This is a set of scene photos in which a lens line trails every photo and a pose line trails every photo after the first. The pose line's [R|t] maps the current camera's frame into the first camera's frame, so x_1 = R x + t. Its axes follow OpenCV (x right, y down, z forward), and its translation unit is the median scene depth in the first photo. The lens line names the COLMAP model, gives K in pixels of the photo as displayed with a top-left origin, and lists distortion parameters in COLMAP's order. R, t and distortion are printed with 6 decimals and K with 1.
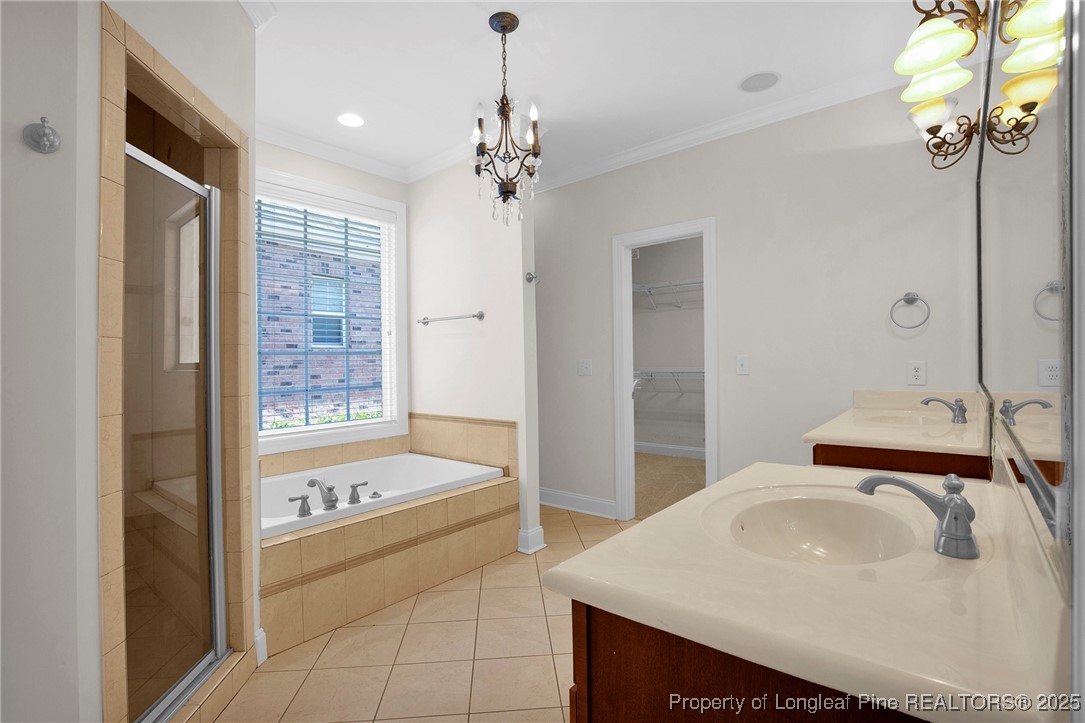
lens RADIAL K [[518.6, 0, 553.2], [0, 518.6, 361.4], [0, 0, 1]] dist [-0.028977, 0.002309]
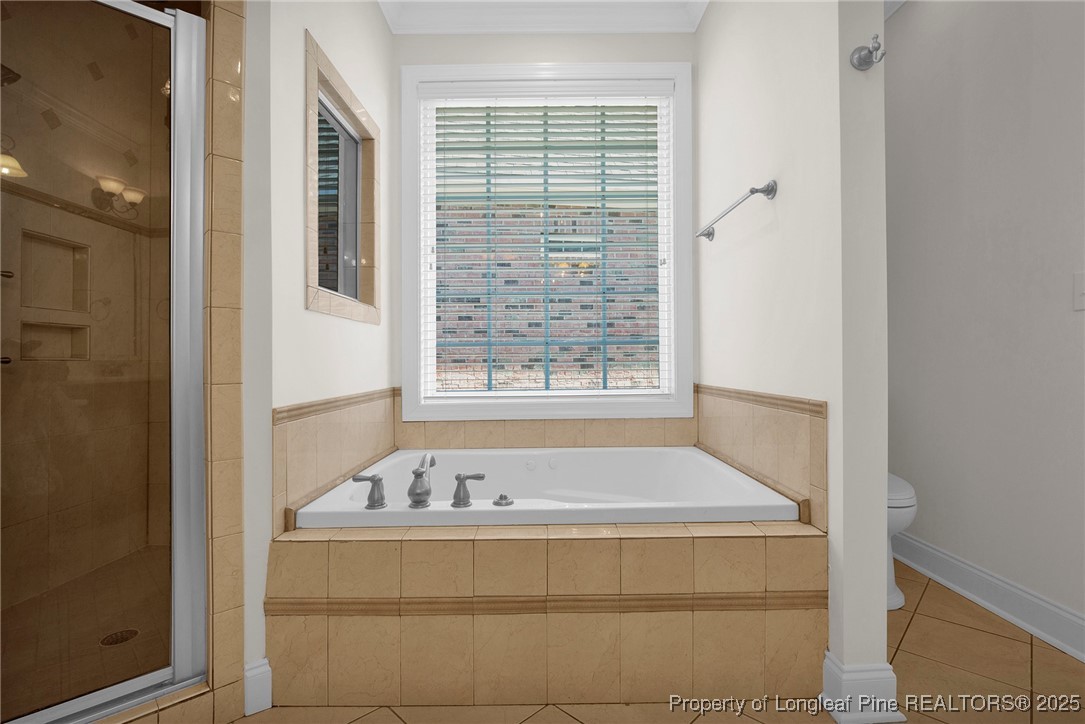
lens RADIAL K [[518.6, 0, 532.8], [0, 518.6, 357.5], [0, 0, 1]] dist [-0.028977, 0.002309]
pose [[0.634798, 0.006986, -0.772647, 0.122295], [-0.003314, 0.999975, 0.006319, 0.089307], [0.772671, -0.001451, 0.634805, 0.625351]]
